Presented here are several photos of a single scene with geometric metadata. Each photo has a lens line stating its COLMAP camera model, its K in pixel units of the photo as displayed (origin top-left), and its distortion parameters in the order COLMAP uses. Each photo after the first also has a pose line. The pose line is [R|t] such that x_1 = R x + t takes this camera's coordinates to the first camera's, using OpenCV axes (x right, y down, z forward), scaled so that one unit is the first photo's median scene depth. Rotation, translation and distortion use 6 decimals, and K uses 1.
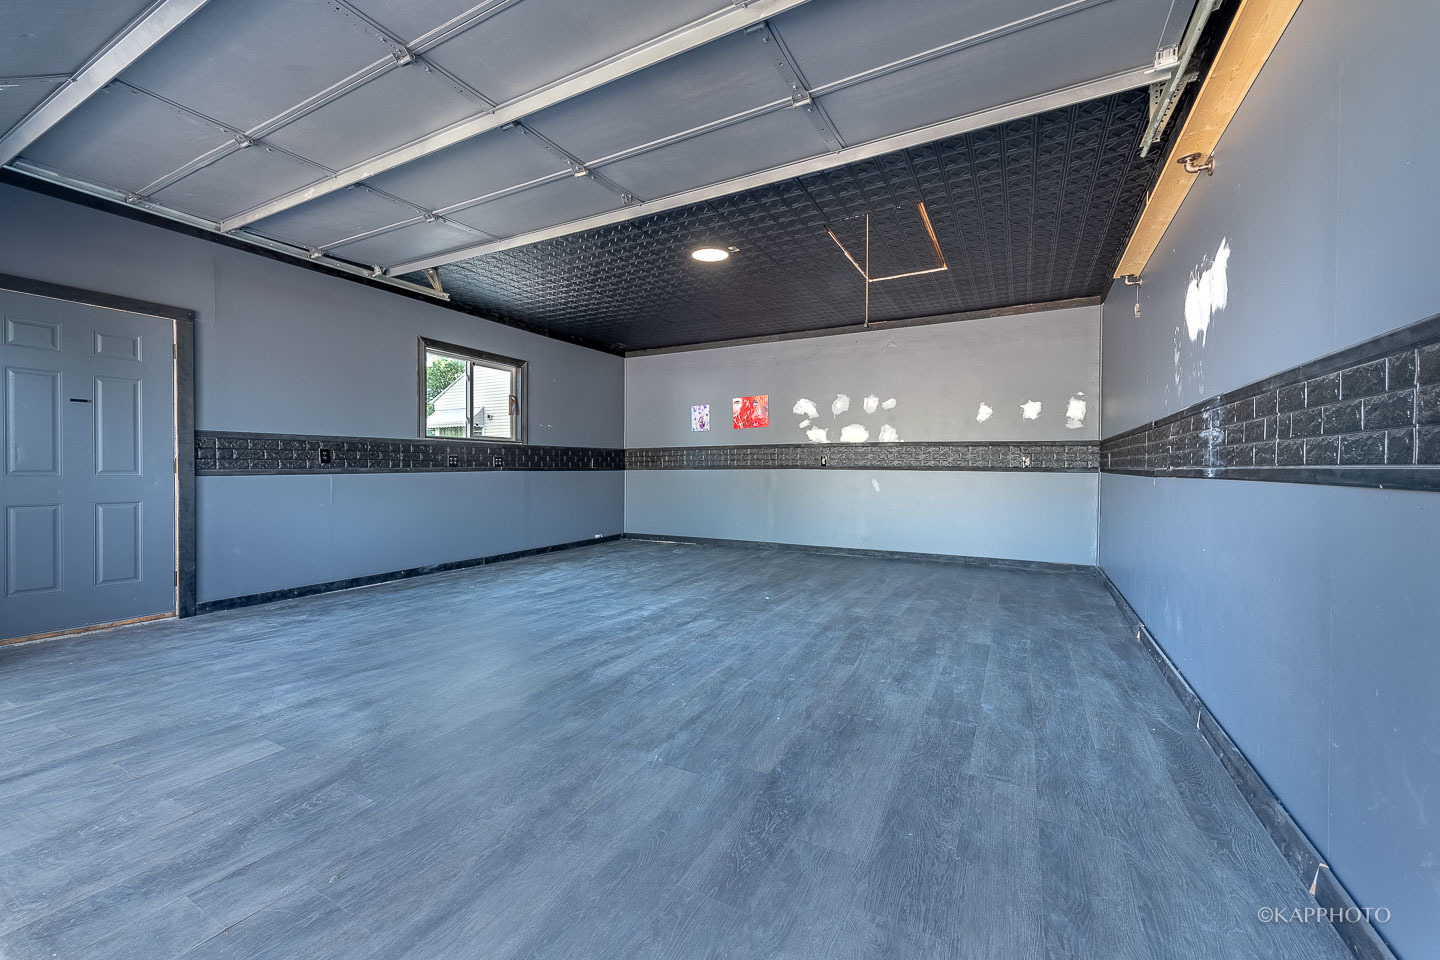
lens RADIAL K [[565.5, 0, 719.0], [0, 565.5, 469.3], [0, 0, 1]] dist [0.015996, -0.005196]
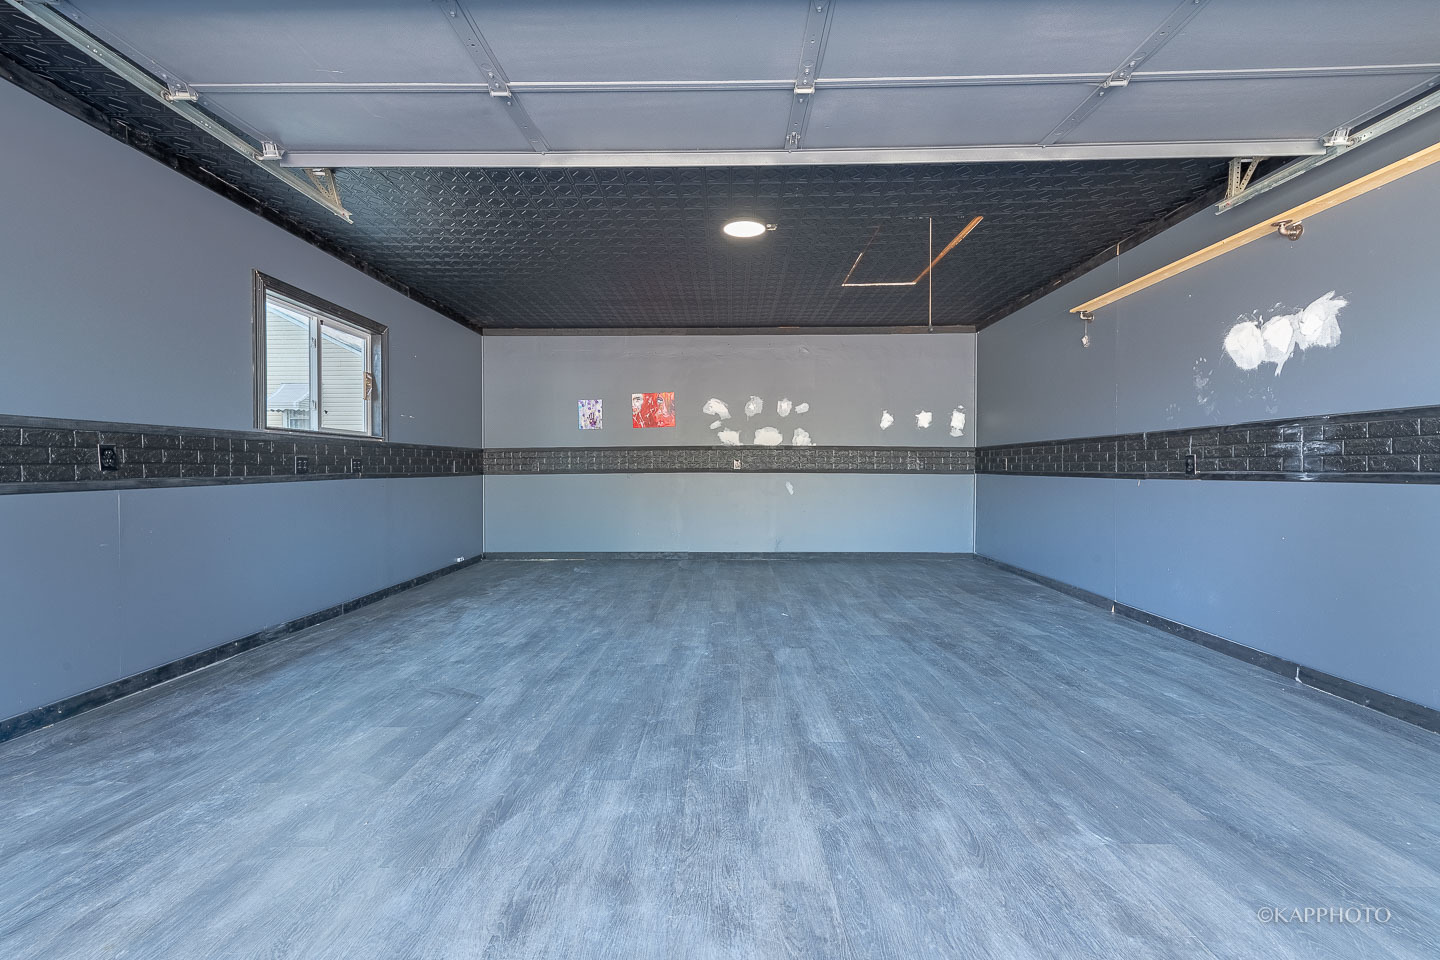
lens RADIAL K [[565.5, 0, 719.0], [0, 565.5, 469.3], [0, 0, 1]] dist [0.015996, -0.005196]
pose [[0.890385, -0.004888, 0.455181, -0.319773], [0.005305, 0.999986, 0.000362, -0.006932], [-0.455177, 0.002093, 0.890399, 0.172771]]
